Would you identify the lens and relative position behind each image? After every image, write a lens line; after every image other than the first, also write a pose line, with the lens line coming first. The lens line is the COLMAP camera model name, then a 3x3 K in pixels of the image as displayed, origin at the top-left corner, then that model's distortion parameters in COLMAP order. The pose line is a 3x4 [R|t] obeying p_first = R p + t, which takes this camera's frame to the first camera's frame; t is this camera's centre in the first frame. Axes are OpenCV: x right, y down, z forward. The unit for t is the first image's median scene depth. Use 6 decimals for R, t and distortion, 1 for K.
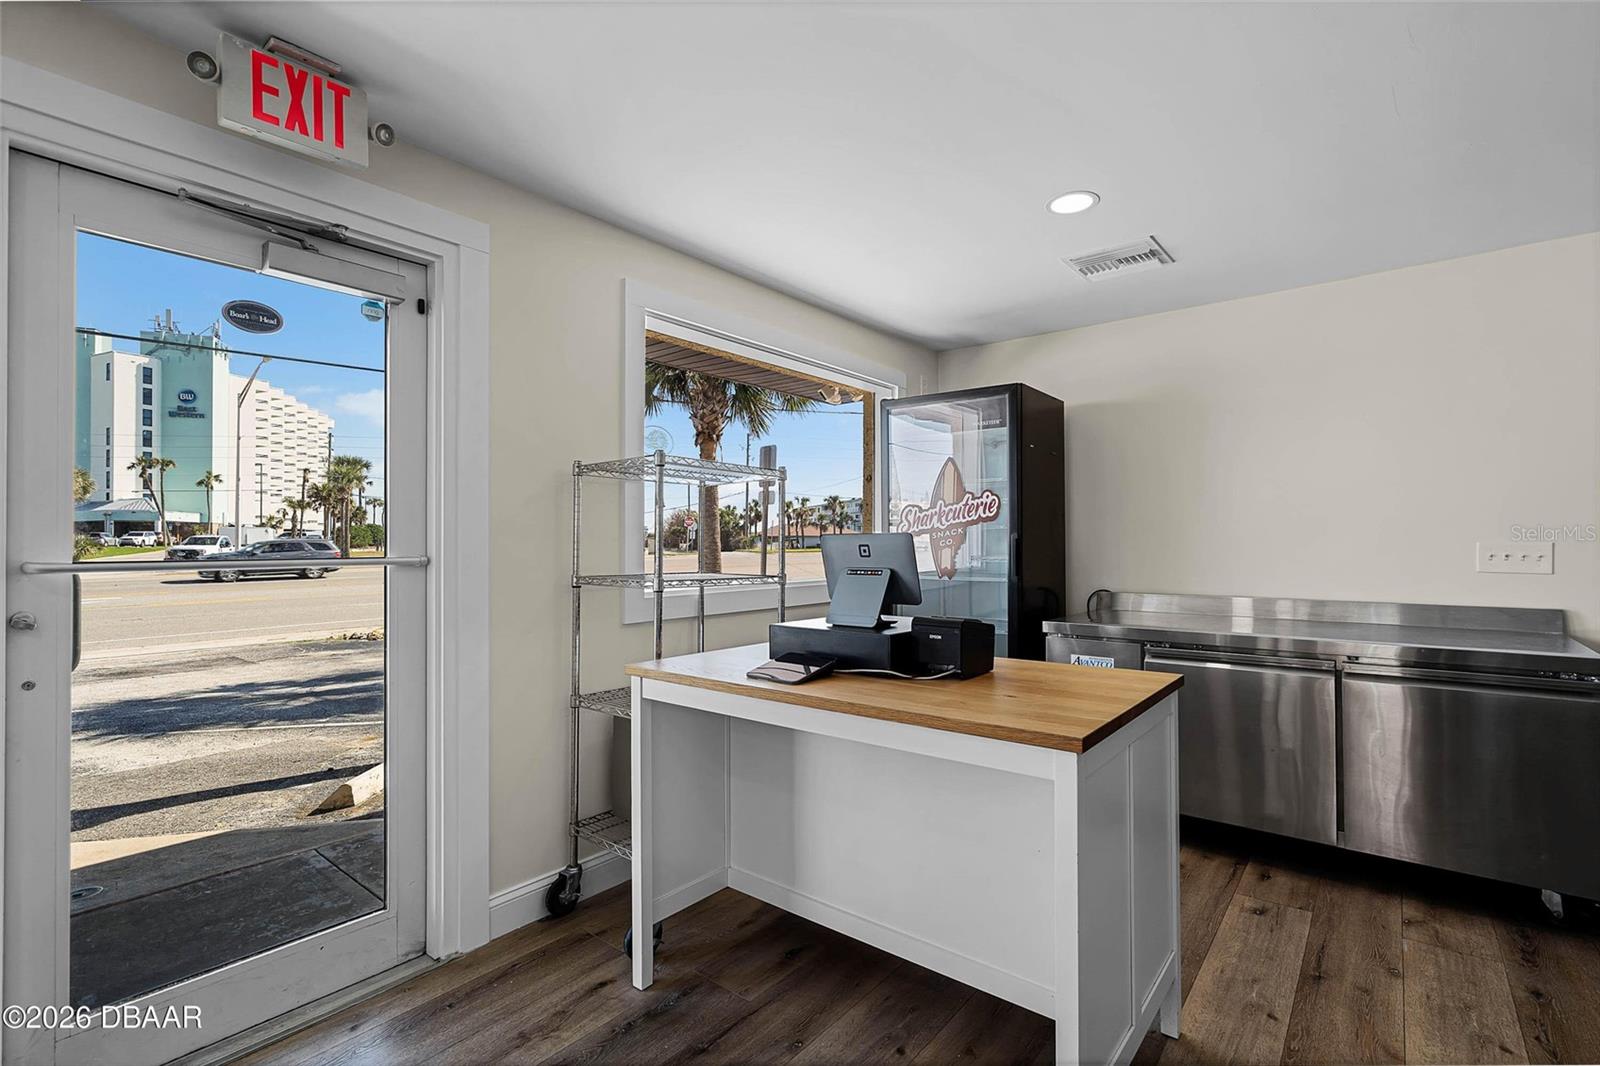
lens RADIAL K [[730.1, 0, 806.7], [0, 730.1, 537.5], [0, 0, 1]] dist [-0.006645, 0.002582]
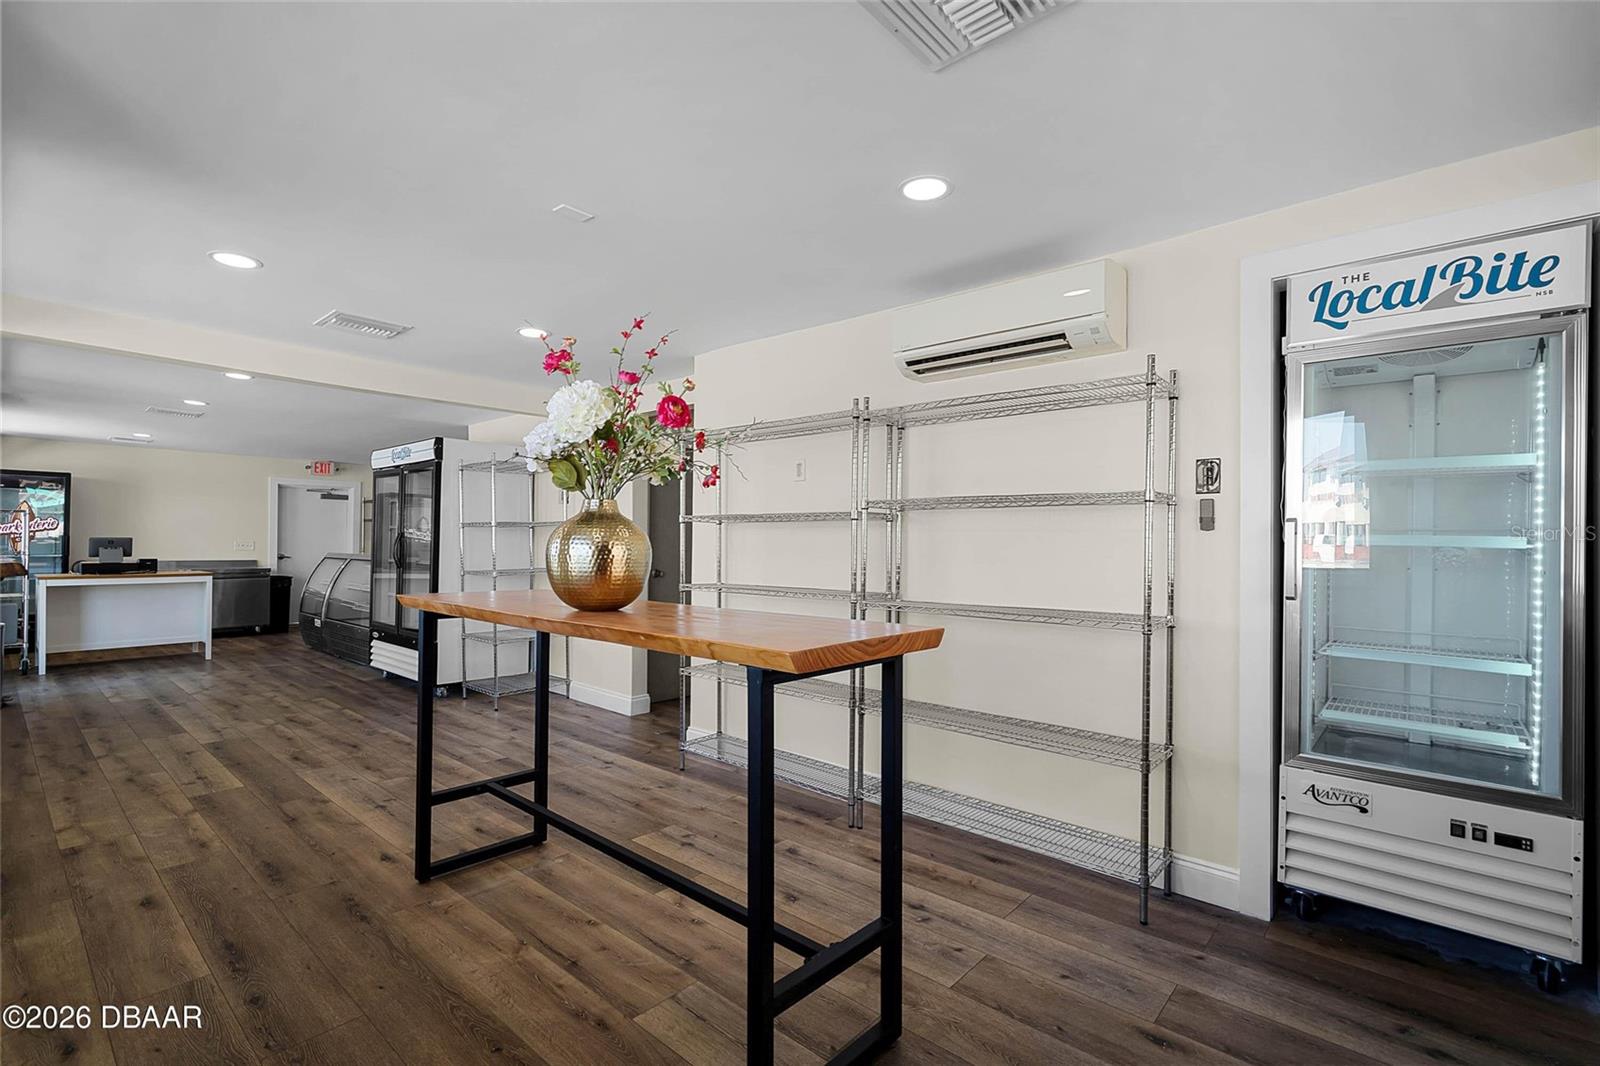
lens RADIAL K [[730.1, 0, 808.3], [0, 730.1, 539.3], [0, 0, 1]] dist [-0.006645, 0.002582]
pose [[0.040939, 0.008283, 0.999127, -1.912996], [-0.015393, 0.999852, -0.007658, -0.012386], [-0.999043, -0.015066, 0.041060, -1.463738]]
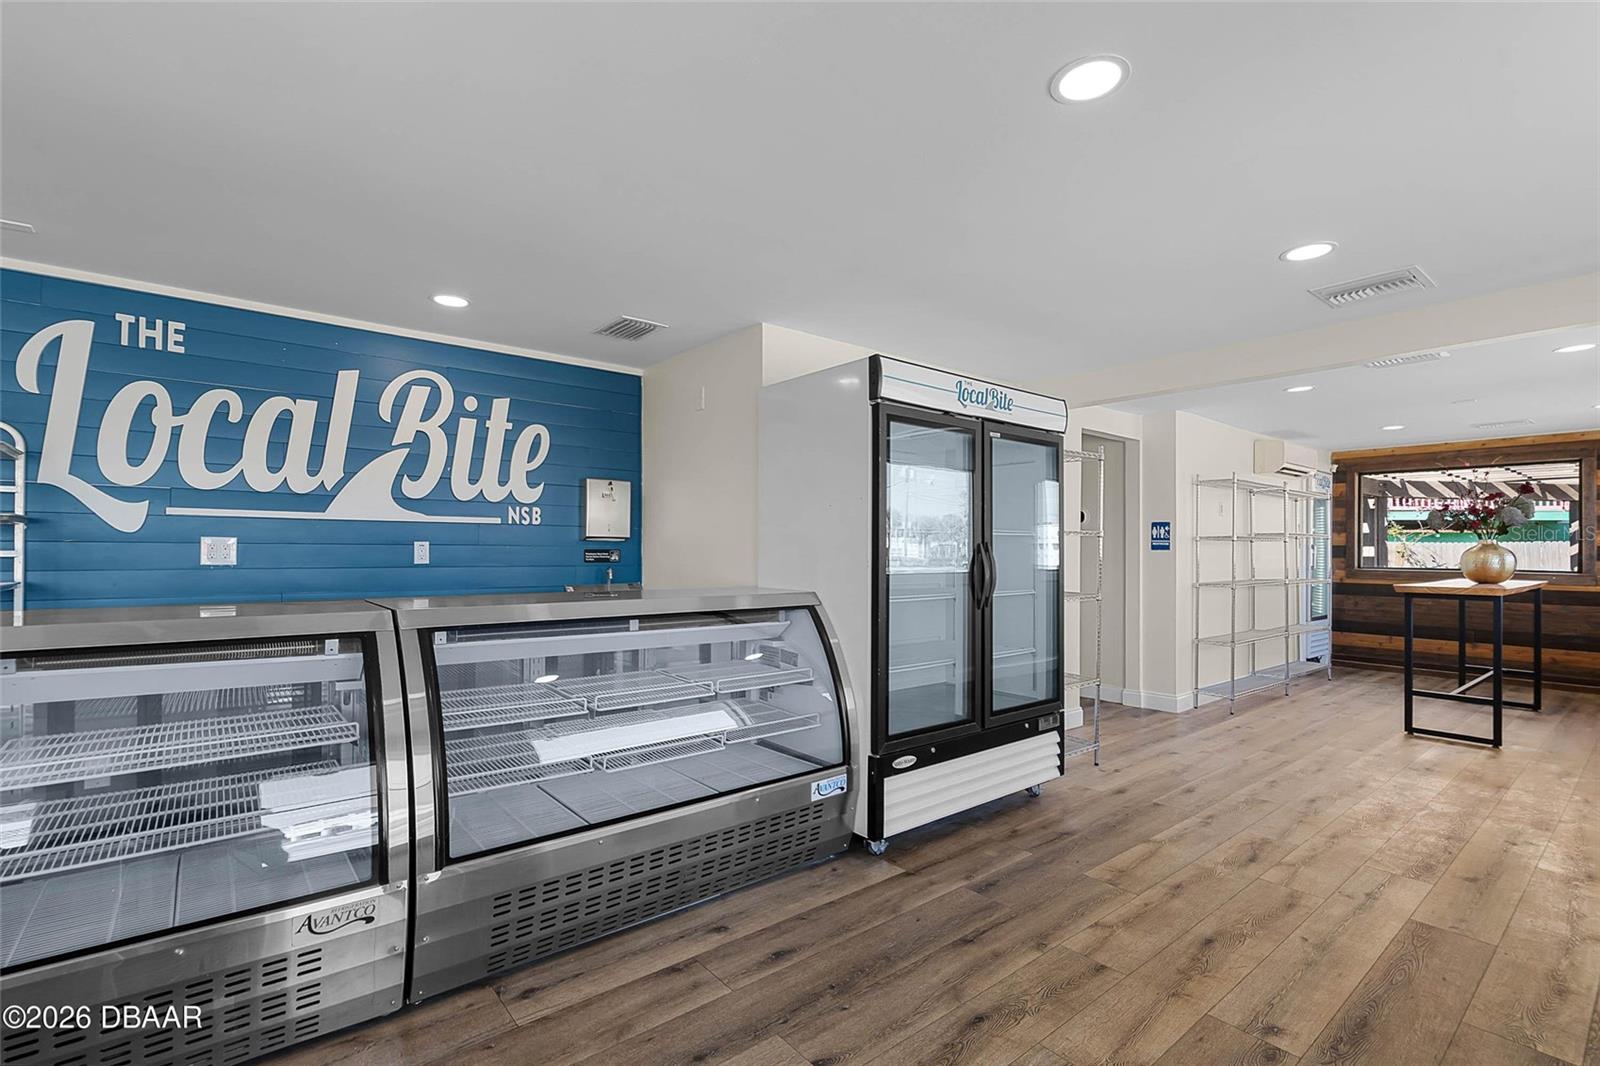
lens RADIAL K [[730.1, 0, 802.4], [0, 730.1, 544.3], [0, 0, 1]] dist [-0.006645, 0.002582]
pose [[-0.978308, -0.000303, 0.207154, -0.197178], [-0.003054, 0.999911, -0.012960, -0.011578], [-0.207132, -0.013311, -0.978222, 0.542458]]
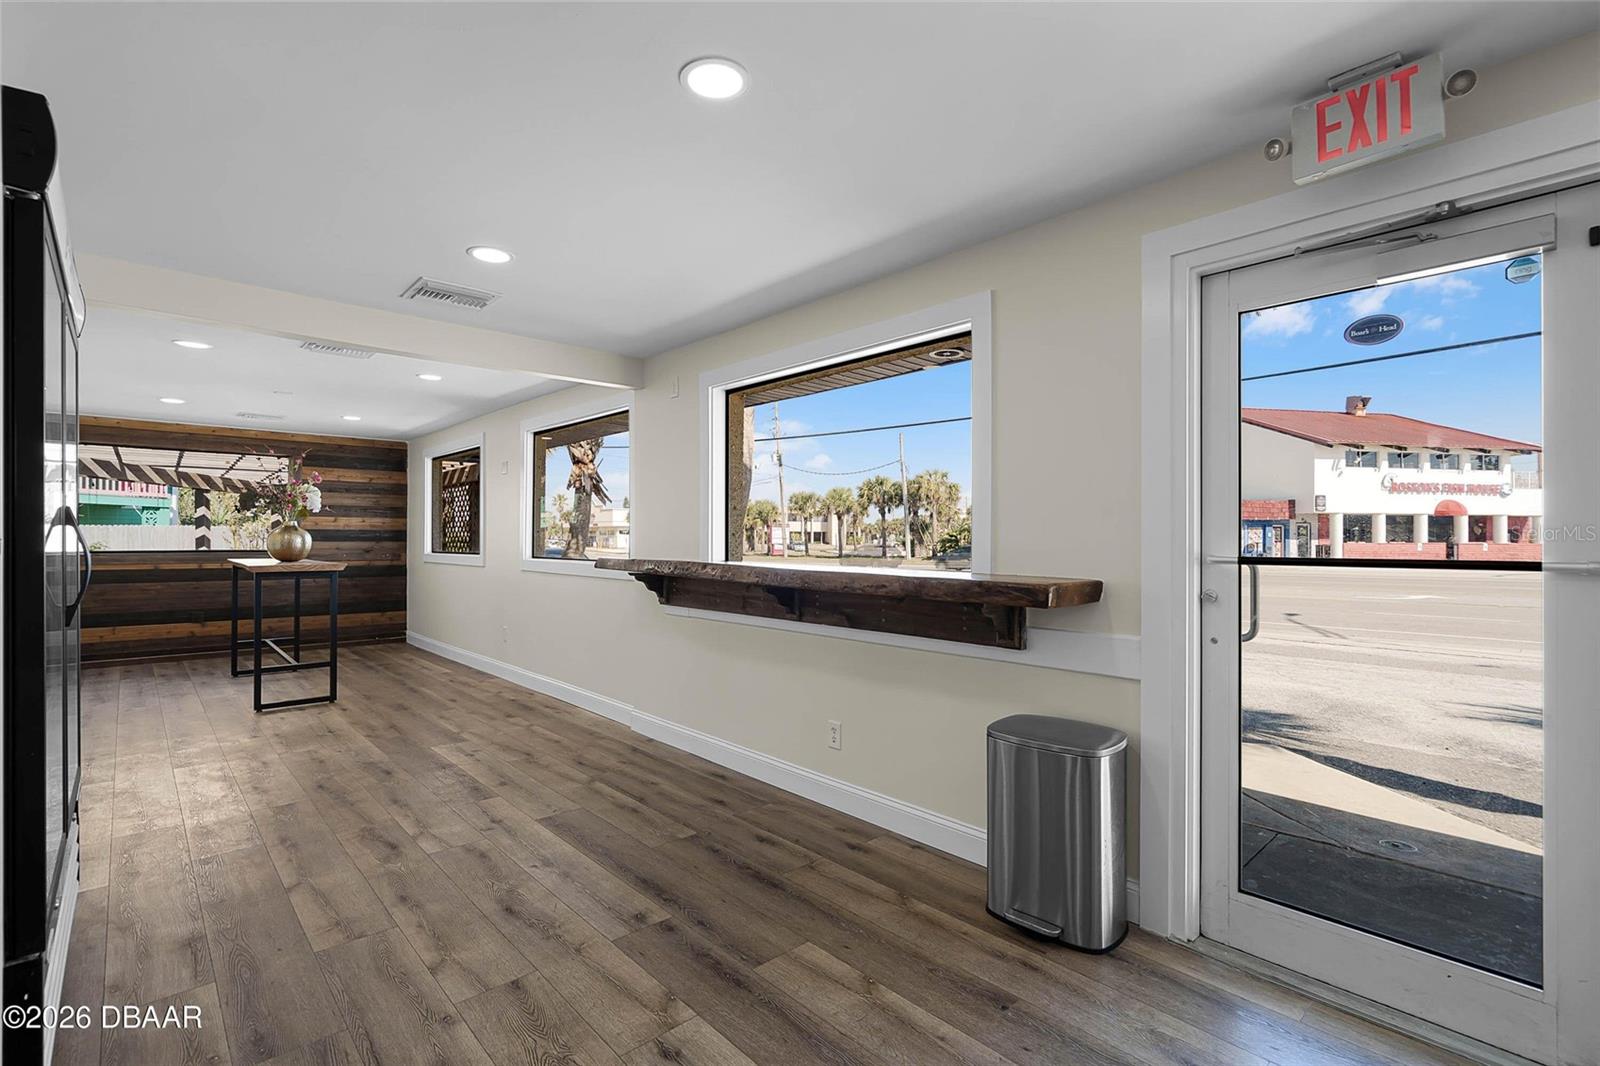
lens RADIAL K [[730.1, 0, 802.6], [0, 730.1, 534.6], [0, 0, 1]] dist [-0.006645, 0.002582]
pose [[-0.145230, -0.004293, -0.989389, 0.213151], [0.004403, 0.999978, -0.004986, -0.001857], [0.989388, -0.005081, -0.145208, 0.174348]]
